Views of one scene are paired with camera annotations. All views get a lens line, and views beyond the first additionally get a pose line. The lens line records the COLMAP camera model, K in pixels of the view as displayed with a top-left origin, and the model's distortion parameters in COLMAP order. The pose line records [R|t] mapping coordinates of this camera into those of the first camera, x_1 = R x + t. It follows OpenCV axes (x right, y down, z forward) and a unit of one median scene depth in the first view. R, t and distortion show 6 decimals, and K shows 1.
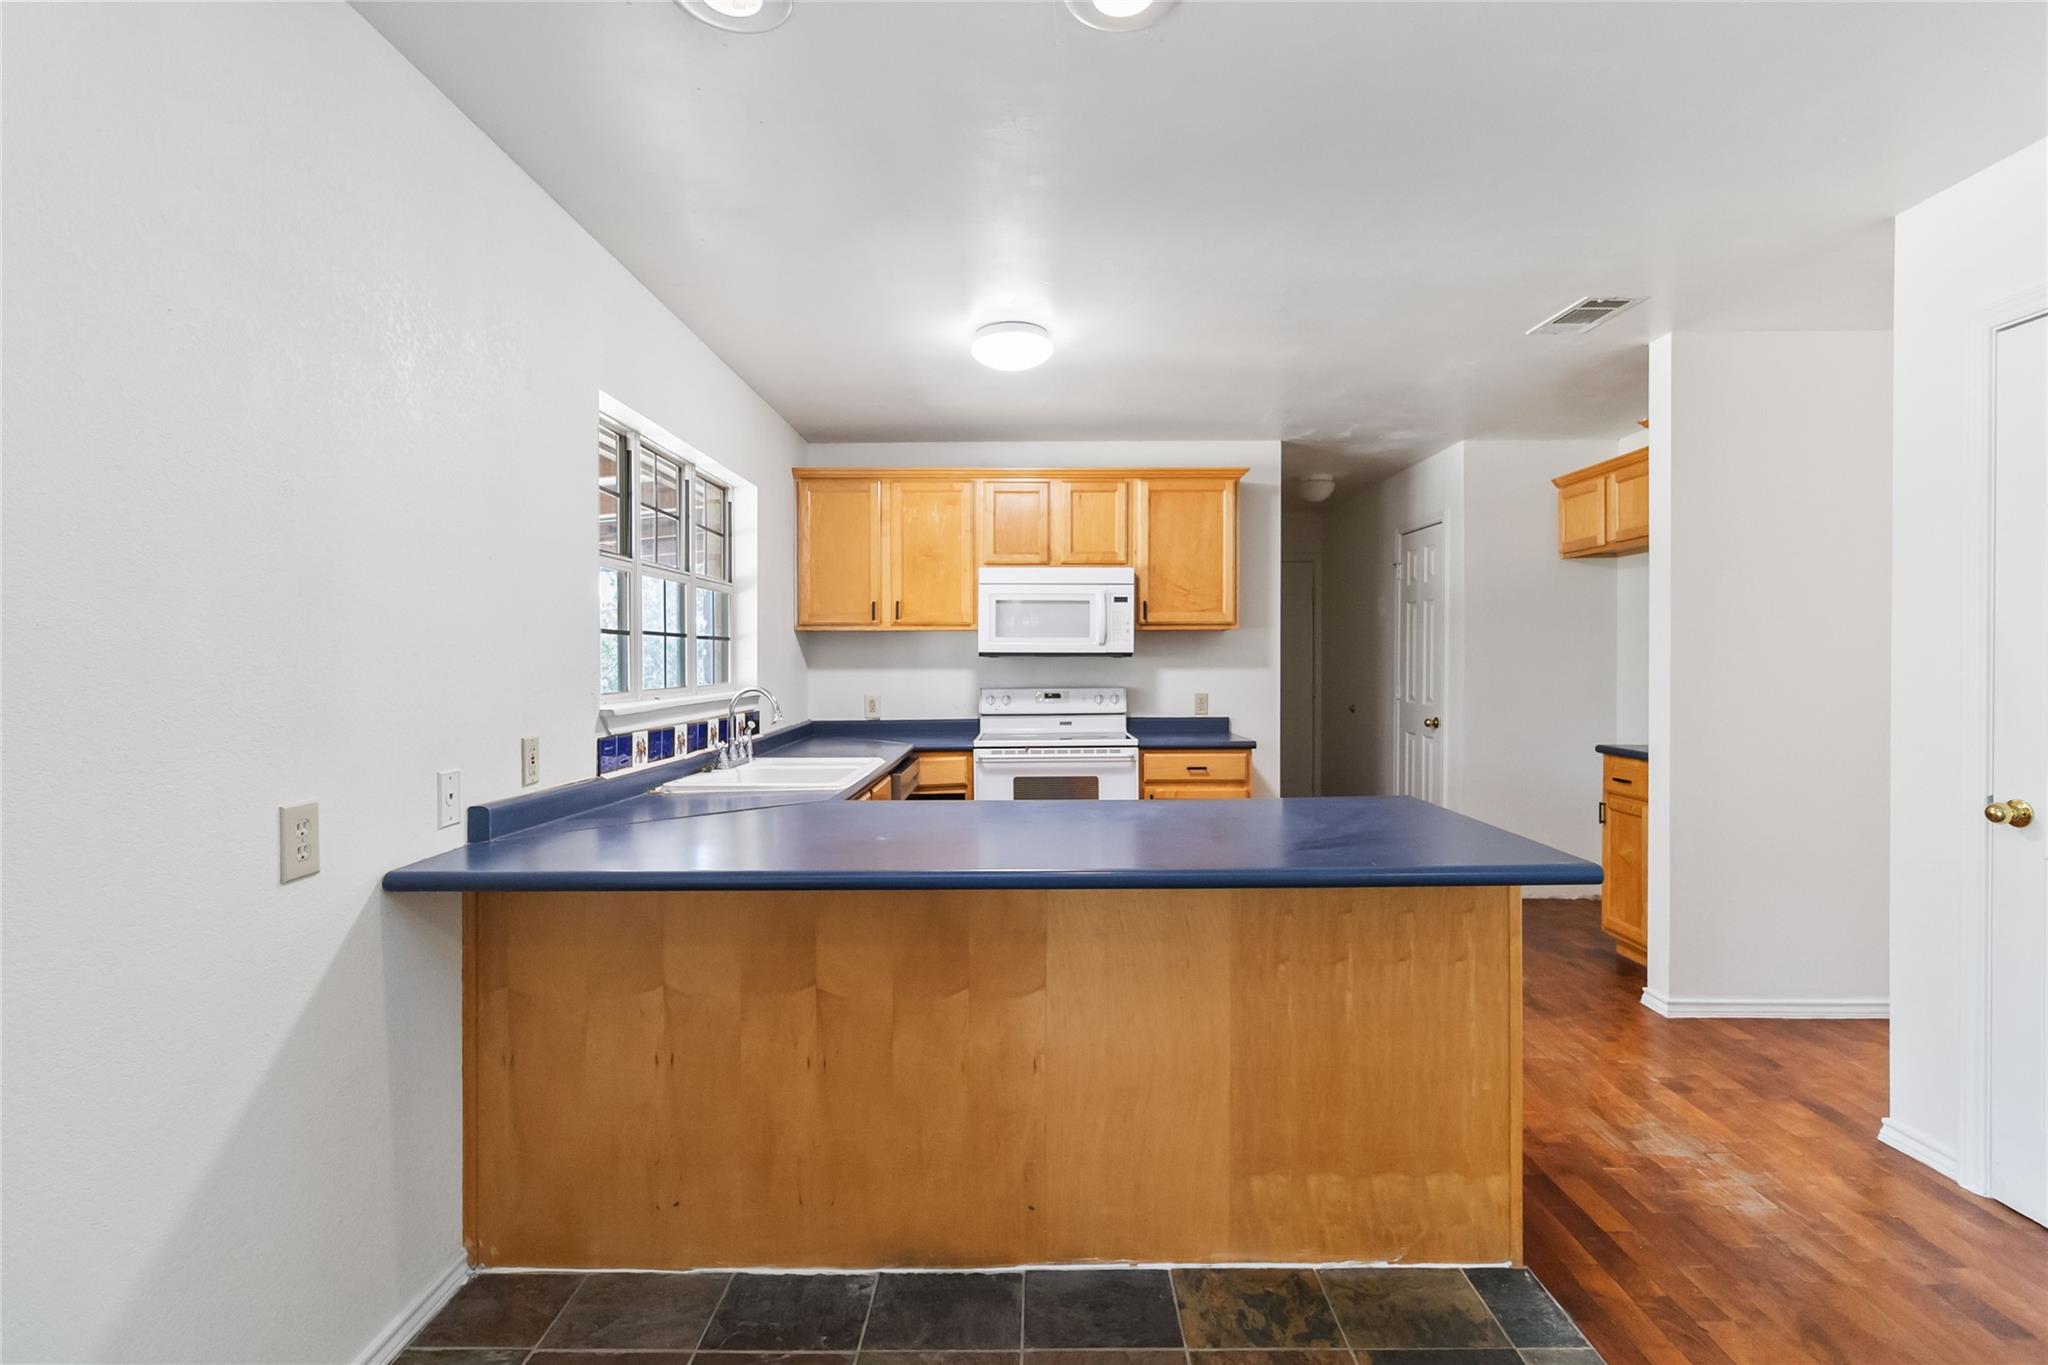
lens RADIAL K [[960.3, 0, 1031.7], [0, 960.3, 652.5], [0, 0, 1]] dist [0.002605, 0.000645]
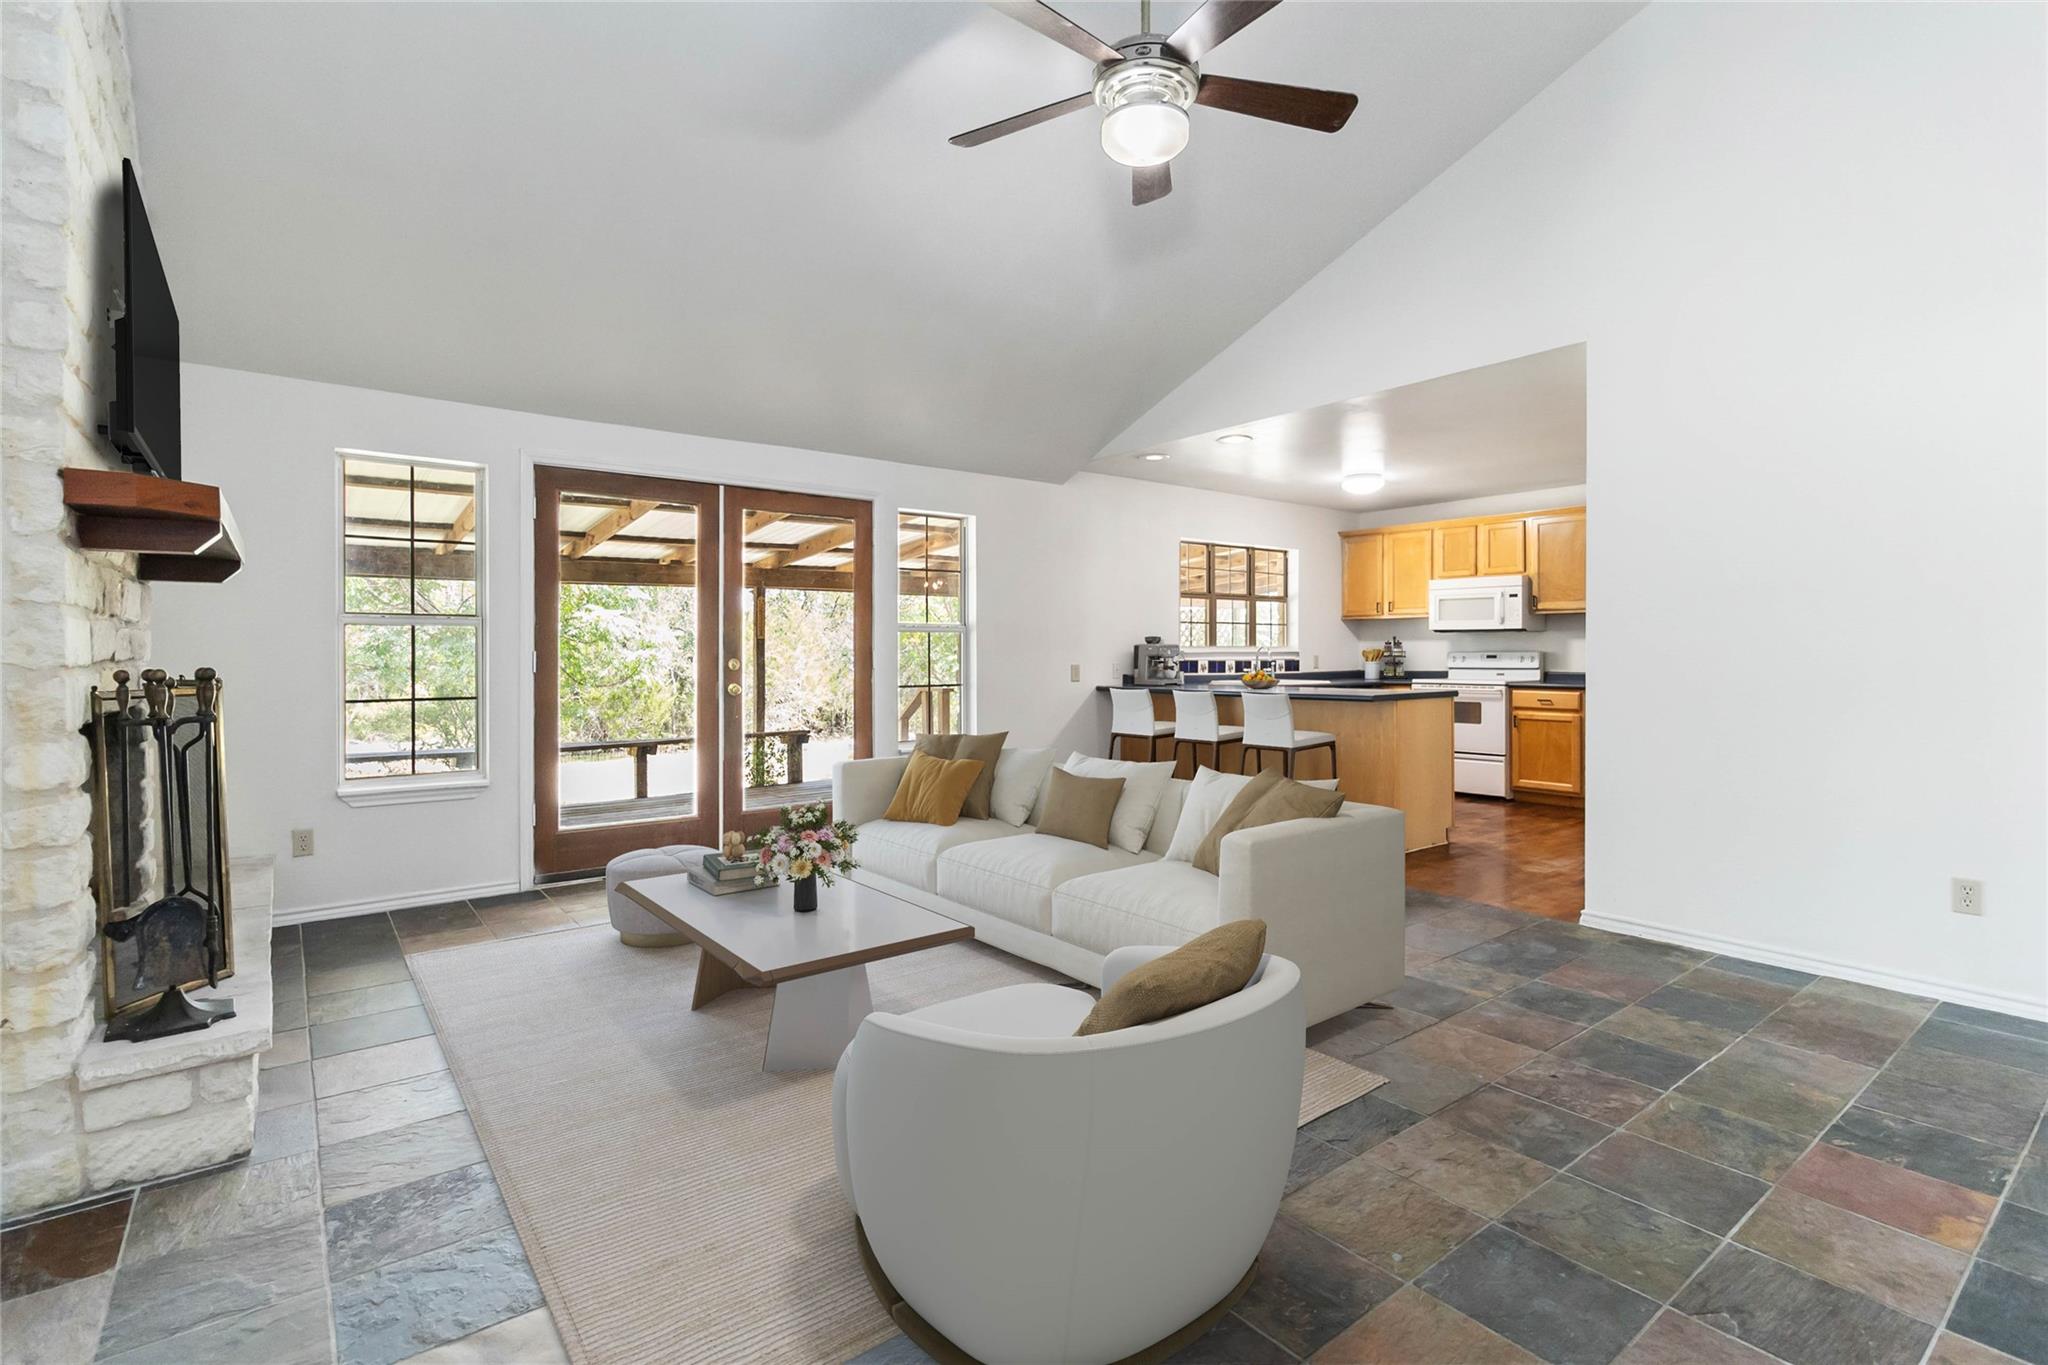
lens RADIAL K [[960.3, 0, 1031.7], [0, 960.3, 652.5], [0, 0, 1]] dist [0.002605, 0.000645]
pose [[0.620046, -0.001345, -0.784564, 0.847487], [0.005681, 0.999980, 0.002775, 0.030858], [0.784545, -0.006178, 0.620041, -0.620488]]
